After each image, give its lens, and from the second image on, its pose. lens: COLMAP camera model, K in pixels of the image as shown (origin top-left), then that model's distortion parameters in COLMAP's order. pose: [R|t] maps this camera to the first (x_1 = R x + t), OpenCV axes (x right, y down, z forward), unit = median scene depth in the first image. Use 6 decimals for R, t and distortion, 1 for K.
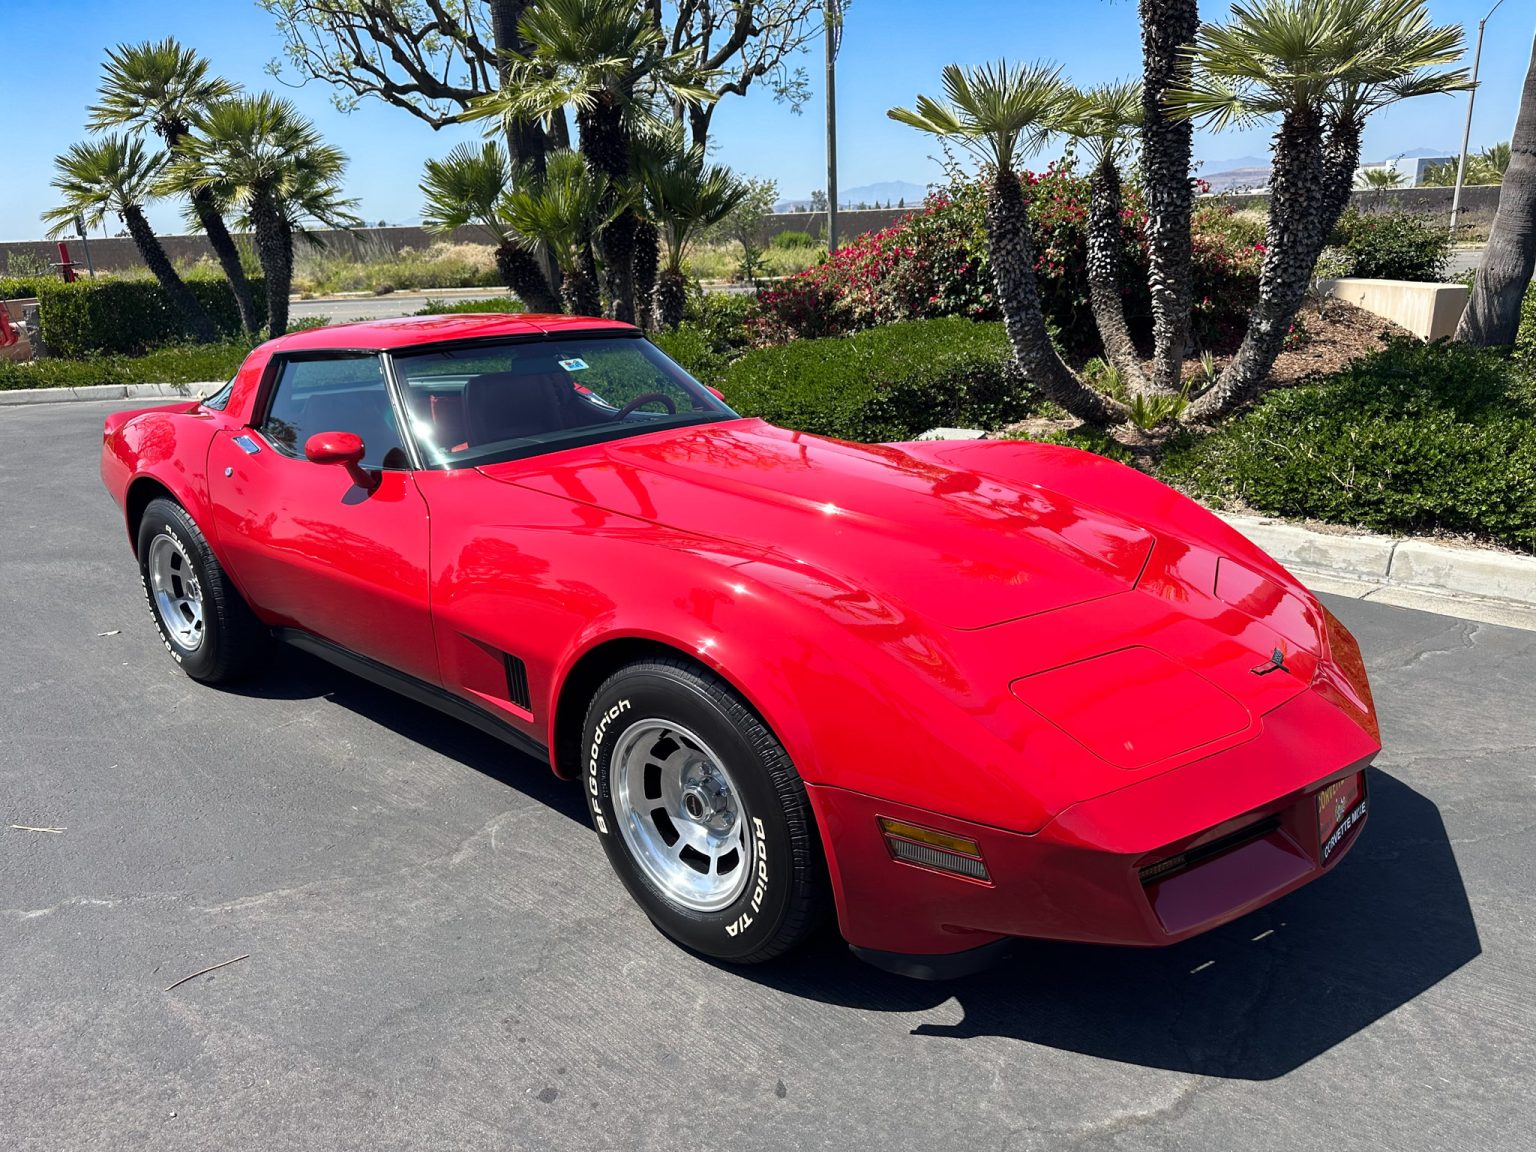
lens RADIAL K [[1092.0, 0, 780.8], [0, 1092.0, 583.1], [0, 0, 1]] dist [0.017720, -0.021557]
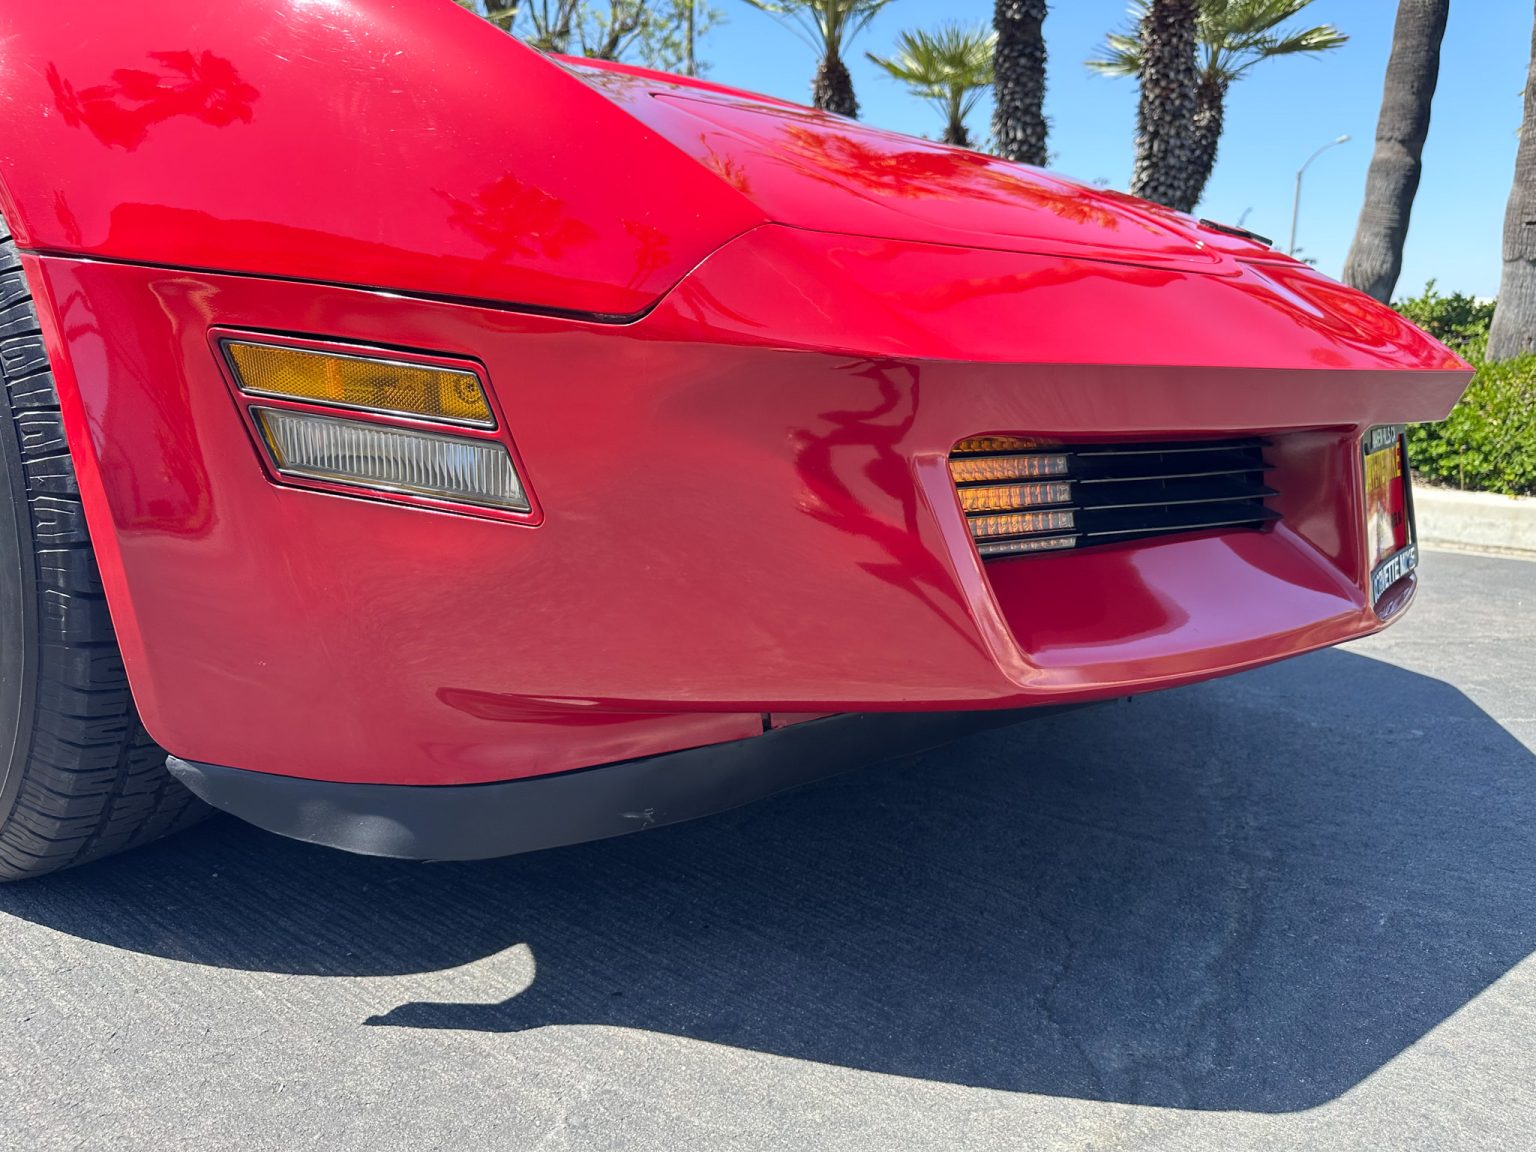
lens RADIAL K [[1092.0, 0, 782.0], [0, 1092.0, 579.1], [0, 0, 1]] dist [0.017720, -0.021557]
pose [[0.992183, 0.030676, 0.120959, 0.086948], [-0.017430, 0.993880, -0.109084, 0.124921], [-0.123565, 0.106123, 0.986646, 0.250690]]
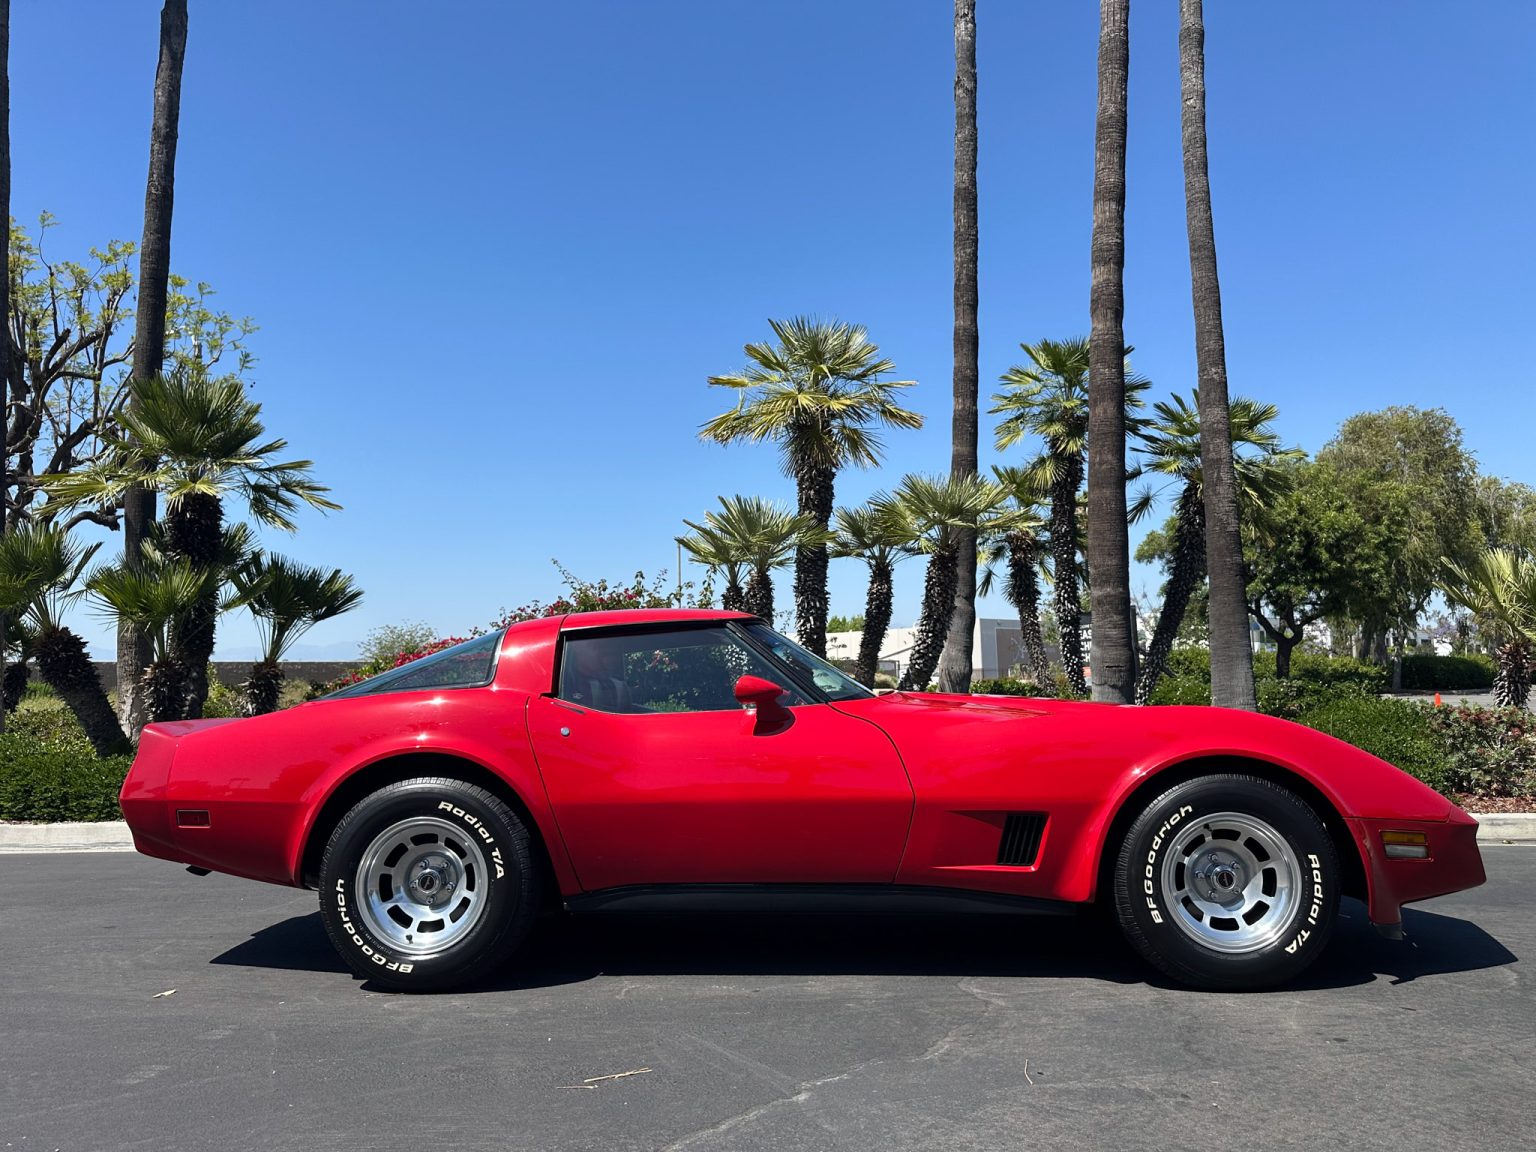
lens RADIAL K [[1092.0, 0, 764.6], [0, 1092.0, 580.3], [0, 0, 1]] dist [0.017720, -0.021557]
pose [[0.784269, 0.082236, 0.614947, -0.691884], [0.176565, 0.920607, -0.348293, 0.107872], [-0.594766, 0.381733, 0.707483, 0.073044]]
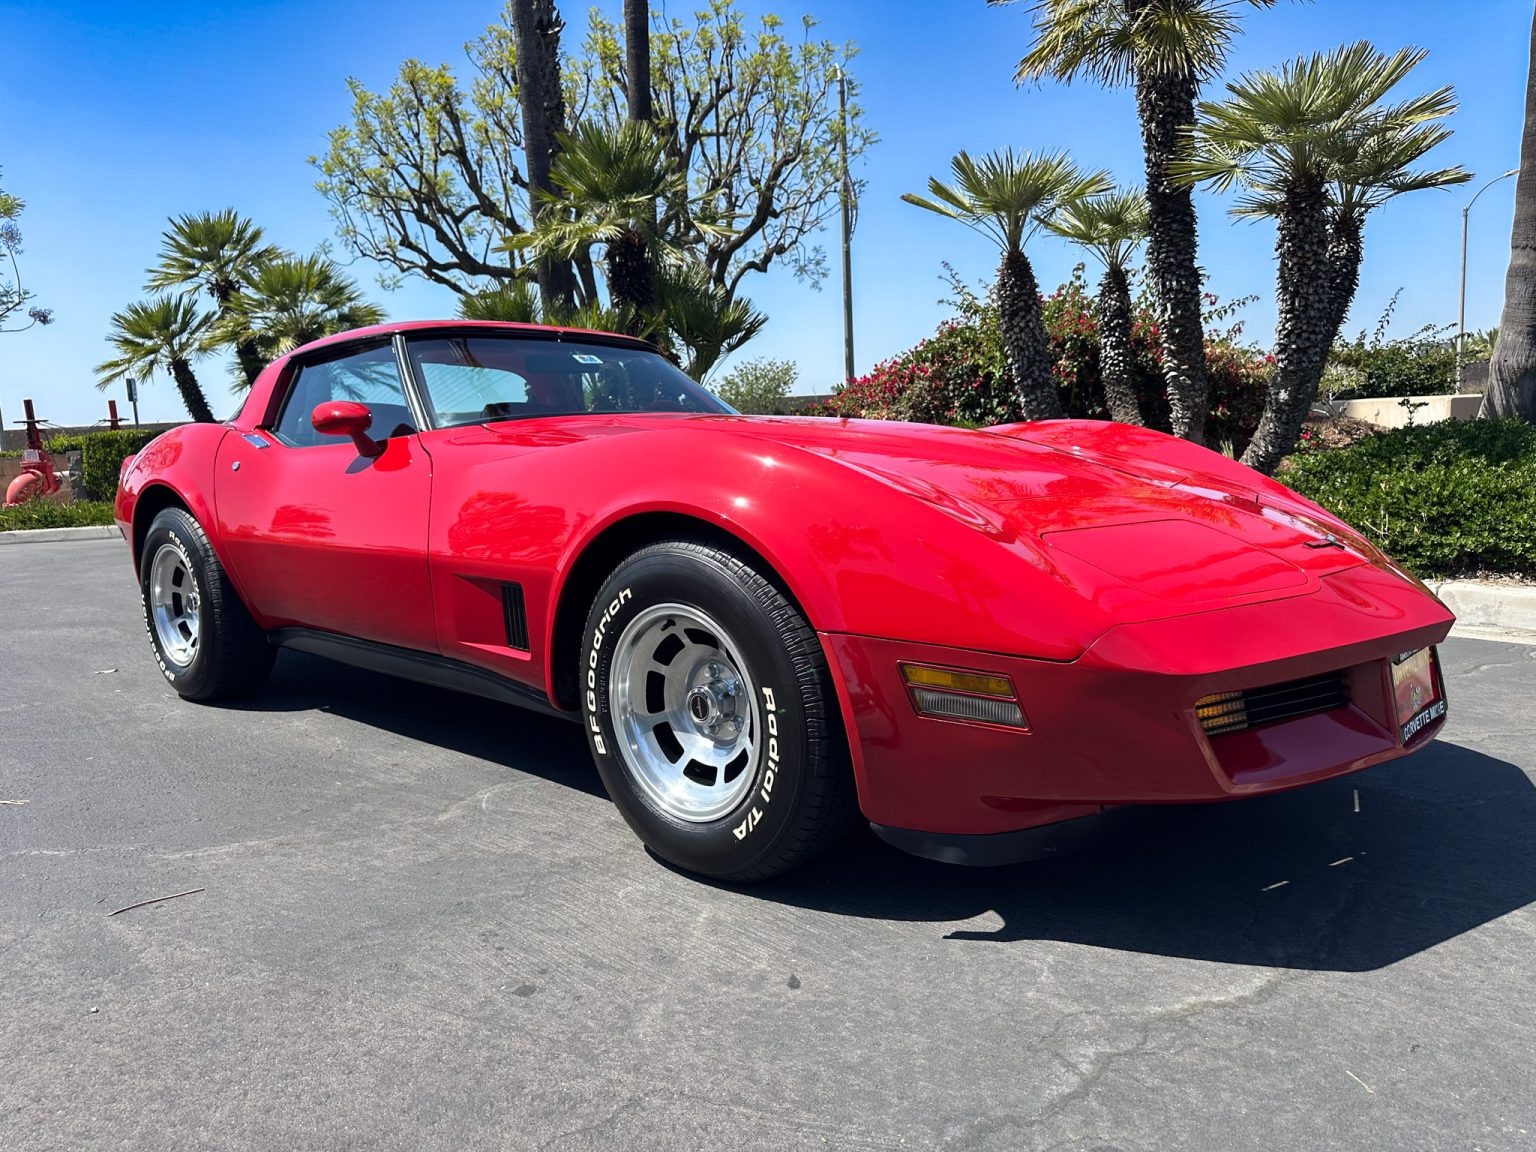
lens RADIAL K [[1092.0, 0, 780.8], [0, 1092.0, 585.8], [0, 0, 1]] dist [0.017720, -0.021557]
pose [[0.999766, -0.007223, -0.020391, 0.003647], [0.003767, 0.986337, -0.164695, 0.115659], [0.021302, 0.164580, 0.986134, 0.038567]]
